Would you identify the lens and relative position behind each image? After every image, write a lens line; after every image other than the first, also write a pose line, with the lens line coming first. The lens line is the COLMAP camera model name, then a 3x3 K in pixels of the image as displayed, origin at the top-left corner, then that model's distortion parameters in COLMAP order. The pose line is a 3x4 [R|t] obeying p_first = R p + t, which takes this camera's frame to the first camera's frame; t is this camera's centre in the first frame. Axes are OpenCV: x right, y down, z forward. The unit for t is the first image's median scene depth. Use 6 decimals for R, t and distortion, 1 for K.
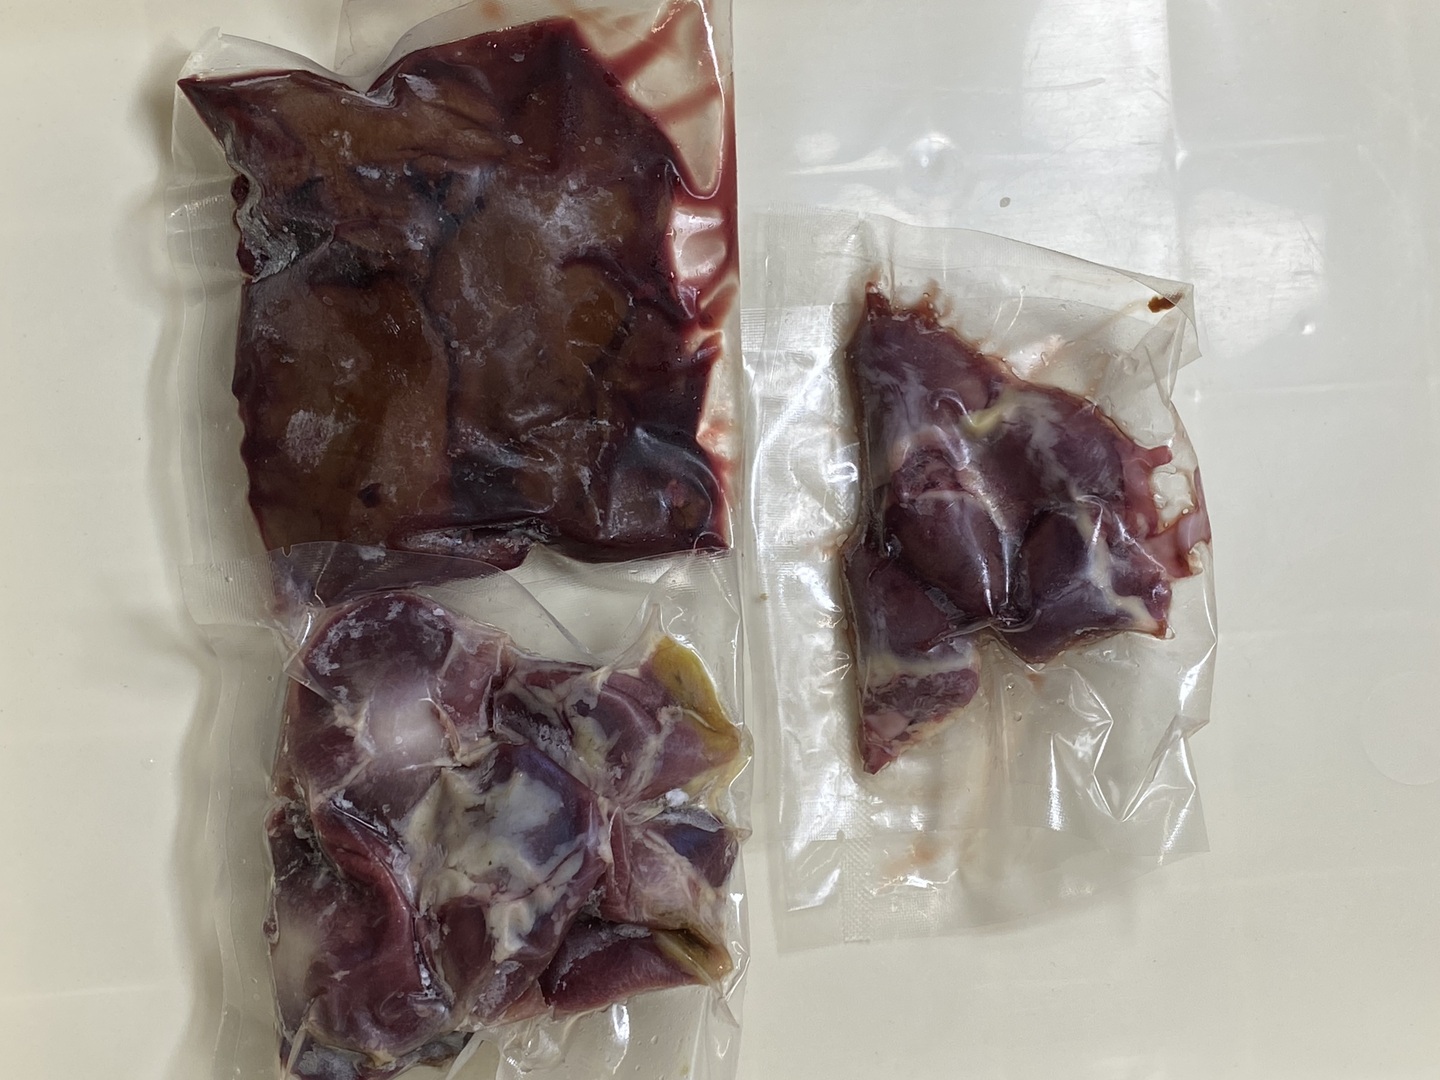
lens RADIAL K [[2151.8, 0, 764.8], [0, 2151.8, 517.7], [0, 0, 1]] dist [0.166190, -0.110642]
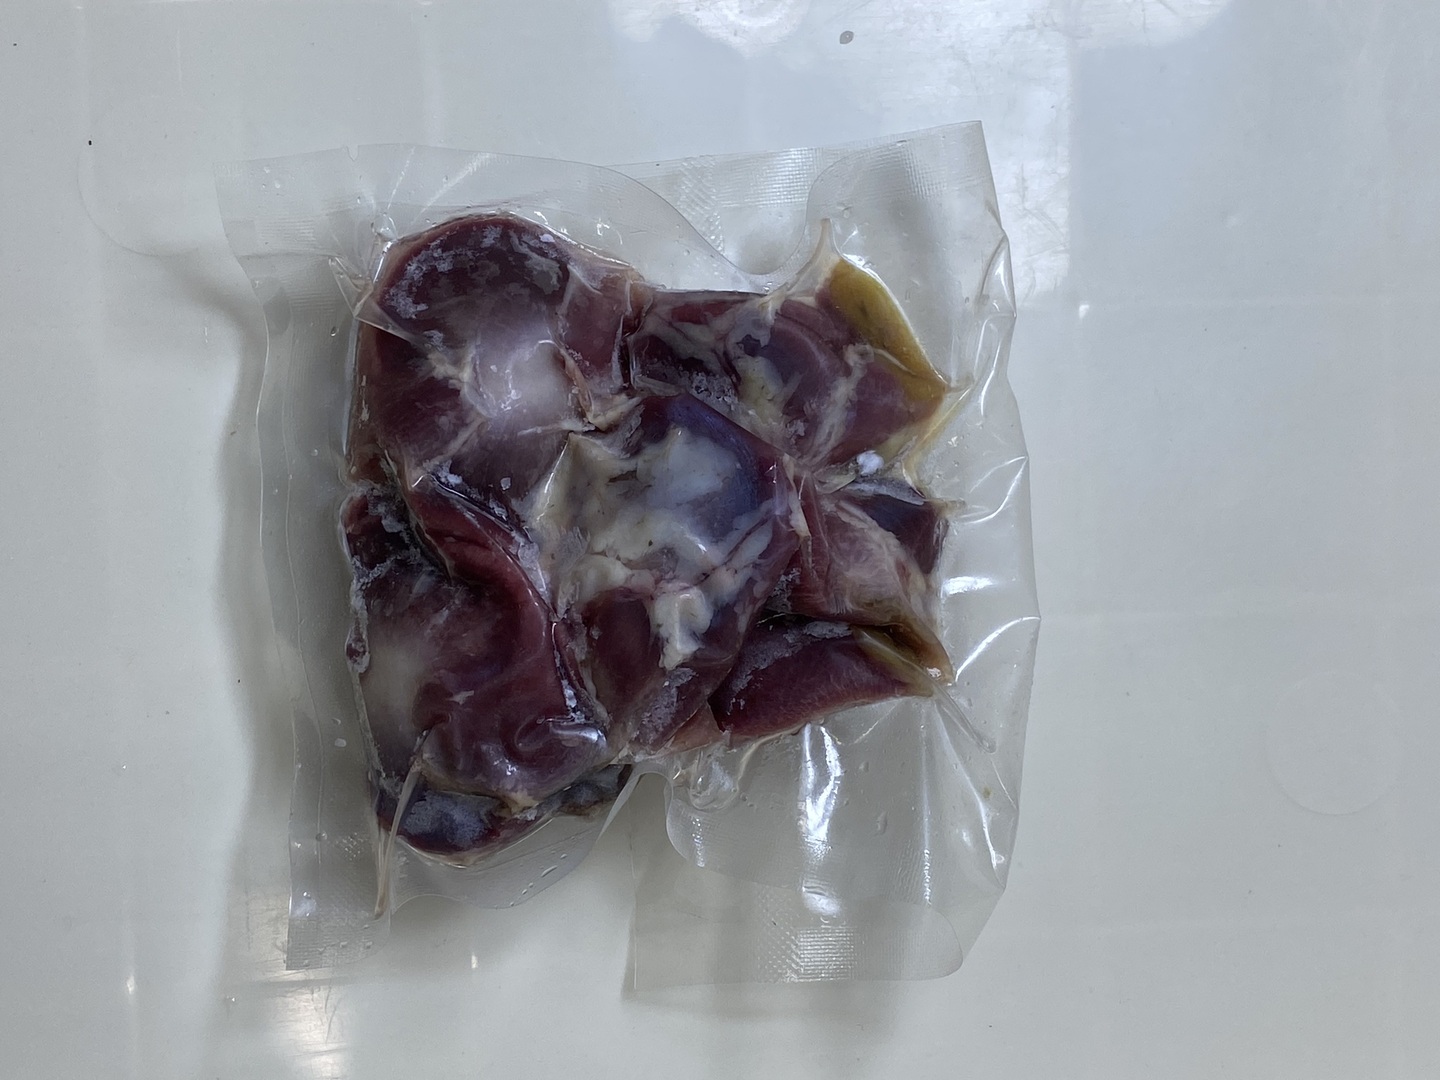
lens RADIAL K [[2184.6, 0, 720.0], [0, 2184.6, 540.0], [0, 0, 1]] dist [0.158866, -0.022035]
pose [[0.997395, -0.047541, 0.054248, -0.139376], [0.045066, 0.997926, 0.045964, 0.119697], [-0.056321, -0.043399, 0.997469, 0.219080]]
